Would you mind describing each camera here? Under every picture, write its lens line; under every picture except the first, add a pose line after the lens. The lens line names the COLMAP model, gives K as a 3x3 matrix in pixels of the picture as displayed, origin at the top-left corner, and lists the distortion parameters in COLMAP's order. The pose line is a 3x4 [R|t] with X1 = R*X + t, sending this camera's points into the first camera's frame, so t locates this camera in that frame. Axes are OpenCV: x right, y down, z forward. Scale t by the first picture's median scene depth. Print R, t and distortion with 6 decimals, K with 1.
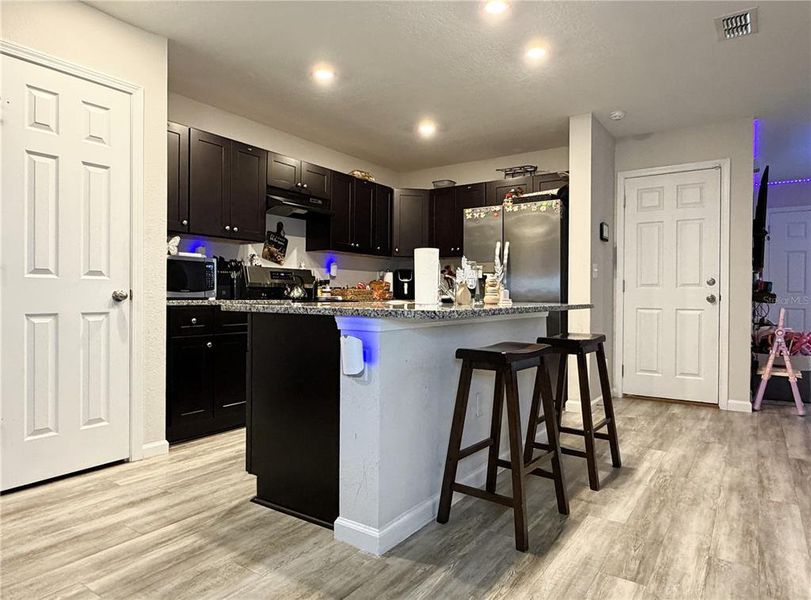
lens RADIAL K [[513.2, 0, 405.5], [0, 513.2, 300.0], [0, 0, 1]] dist [0.000962, 0.002507]
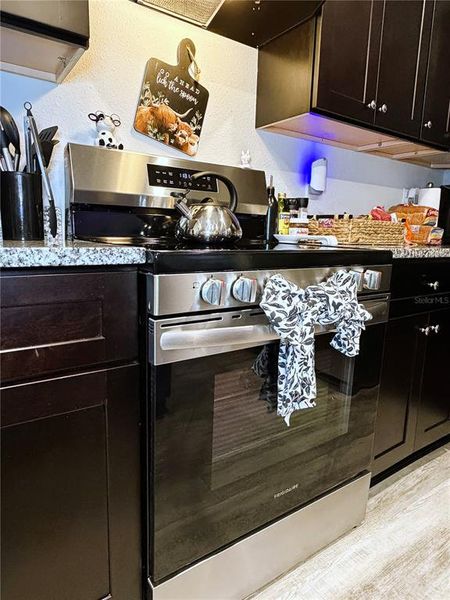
lens RADIAL K [[381.0, 0, 225.0], [0, 381.0, 300.0], [0, 0, 1]] dist [-0.001571, 0.000686]
pose [[0.933930, 0.084831, -0.347244, -0.103128], [-0.026817, 0.985322, 0.168586, -0.006509], [0.356448, -0.148135, 0.922497, 0.731950]]
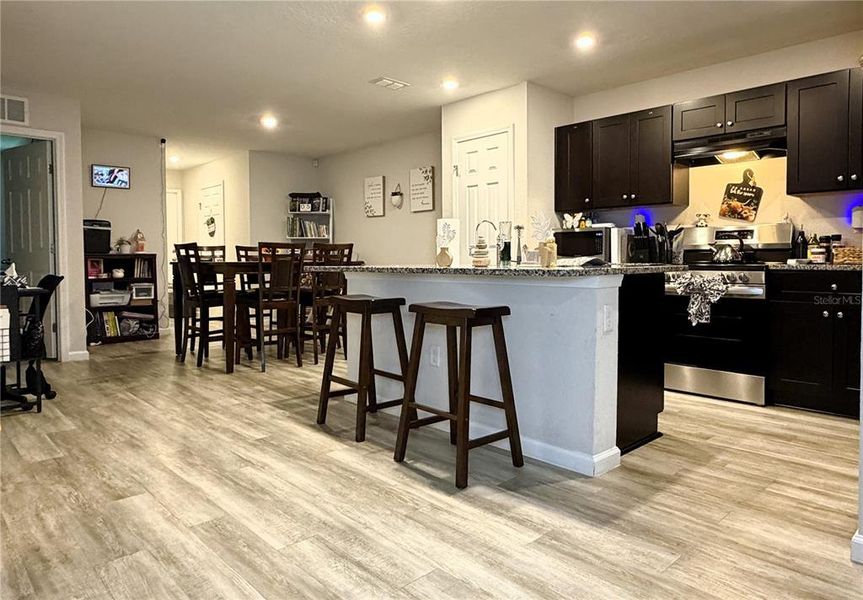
lens RADIAL K [[571.3, 0, 434.6], [0, 571.3, 272.1], [0, 0, 1]] dist [0.007398, 0.002386]
pose [[-0.212416, 0.018030, -0.977013, 0.780171], [-0.004400, 0.999802, 0.019407, -0.002452], [0.977169, 0.008421, -0.212295, 0.722035]]
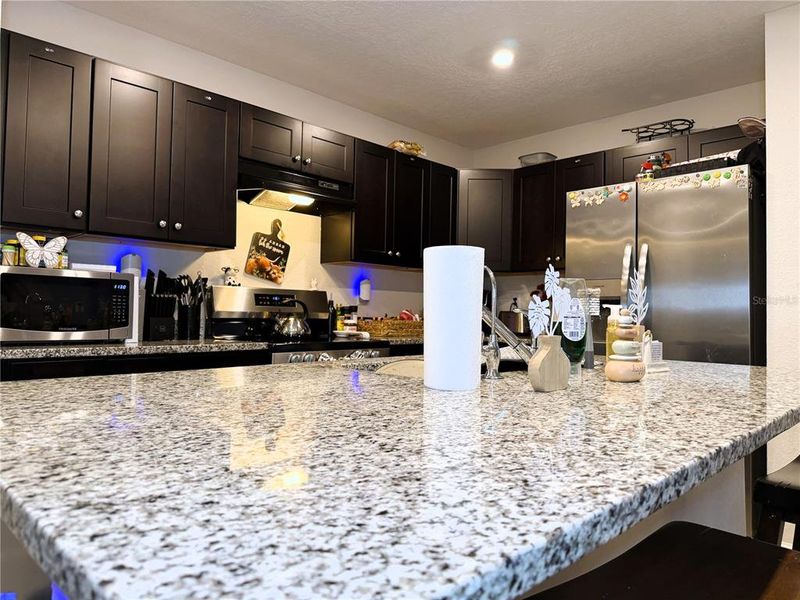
lens RADIAL K [[558.4, 0, 400.0], [0, 558.4, 300.0], [0, 0, 1]] dist [0.000484, -0.002516]
pose [[0.981990, 0.006519, -0.188821, 0.048206], [-0.013151, 0.999339, -0.033891, -0.025923], [0.188475, 0.035764, 0.981427, 0.336341]]
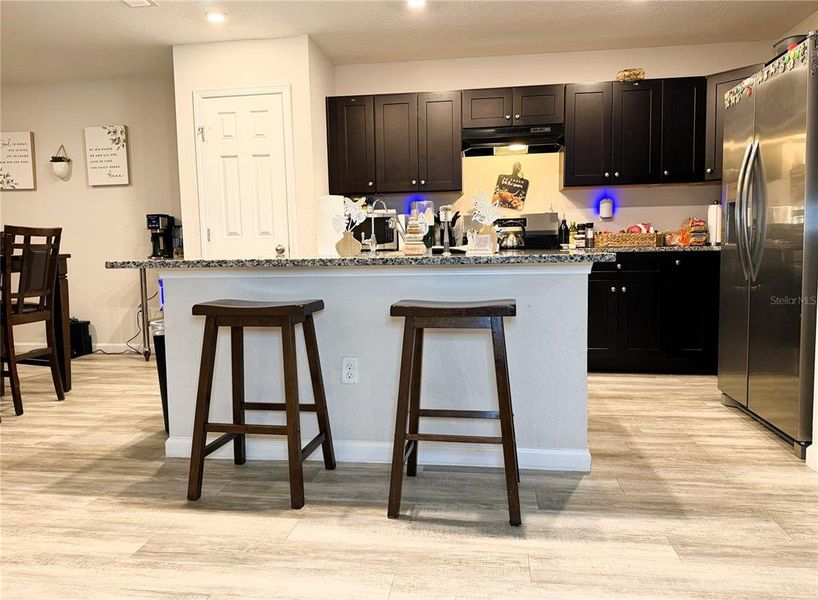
lens RADIAL K [[582.3, 0, 409.0], [0, 582.3, 300.0], [0, 0, 1]] dist [0.002450, -0.004454]
pose [[0.449105, 0.069963, -0.890736, 0.606349], [0.012096, 0.996362, 0.084359, -0.000204], [0.893397, -0.048661, 0.446625, 0.375509]]
